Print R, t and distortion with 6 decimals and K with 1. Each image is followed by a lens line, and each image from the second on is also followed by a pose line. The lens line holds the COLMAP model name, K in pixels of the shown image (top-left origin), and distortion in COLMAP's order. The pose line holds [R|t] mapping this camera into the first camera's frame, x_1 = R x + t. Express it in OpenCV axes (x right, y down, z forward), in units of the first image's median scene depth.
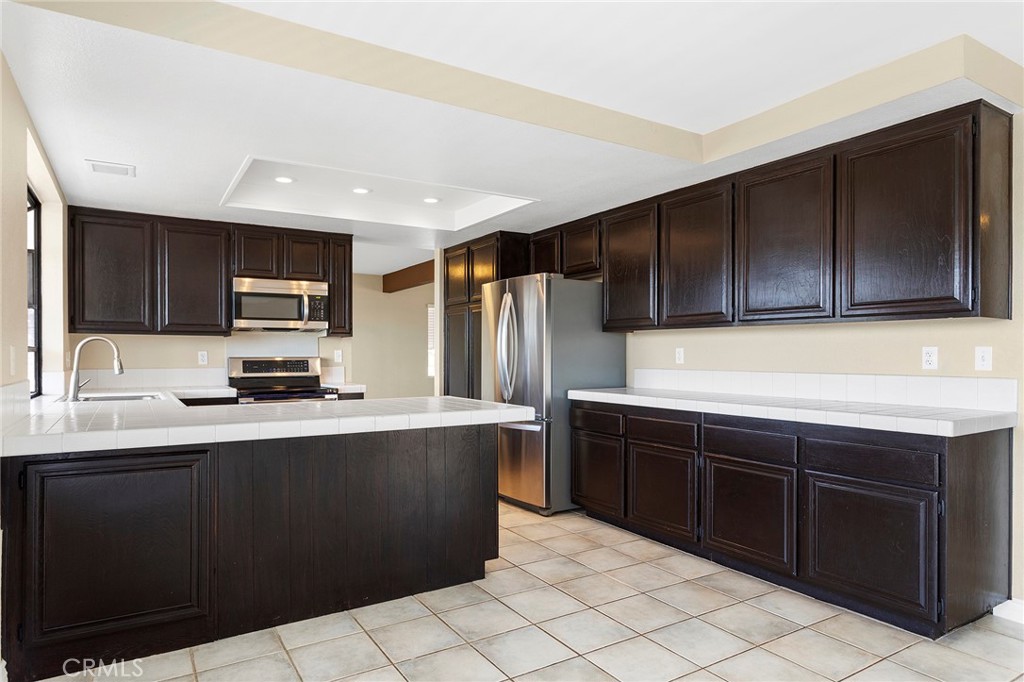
lens RADIAL K [[622.4, 0, 512.0], [0, 622.4, 341.0], [0, 0, 1]] dist [-0.001326, -0.000776]
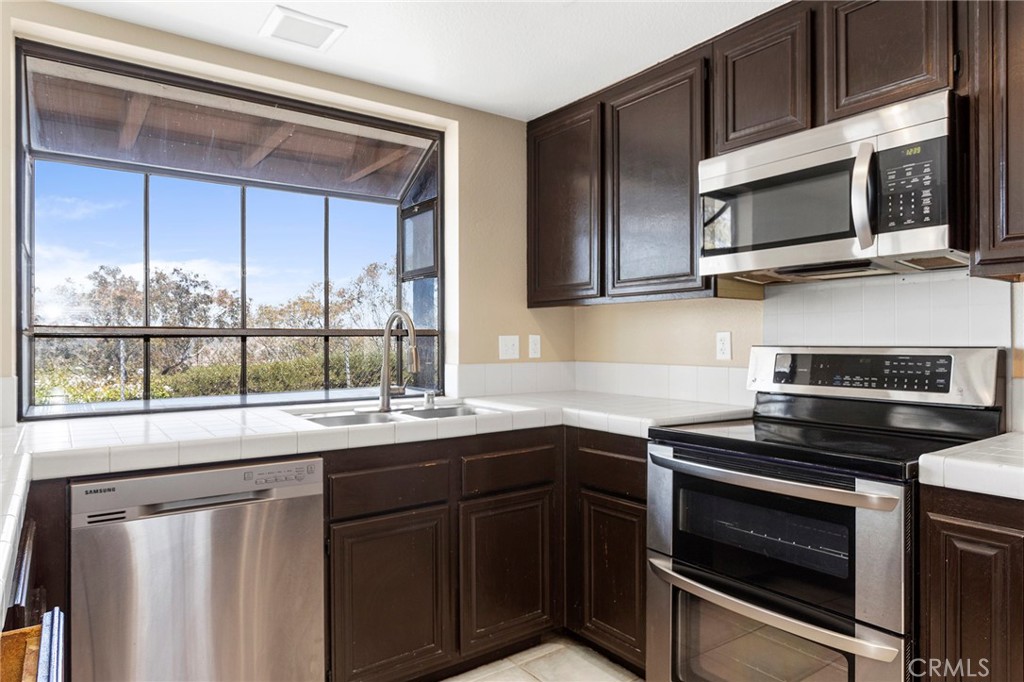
lens RADIAL K [[622.4, 0, 512.0], [0, 622.4, 341.0], [0, 0, 1]] dist [-0.001326, -0.000776]
pose [[0.068326, -0.002780, -0.997659, -0.019944], [0.011695, 0.999930, -0.001986, 0.021557], [0.997594, -0.011532, 0.068354, 0.779186]]
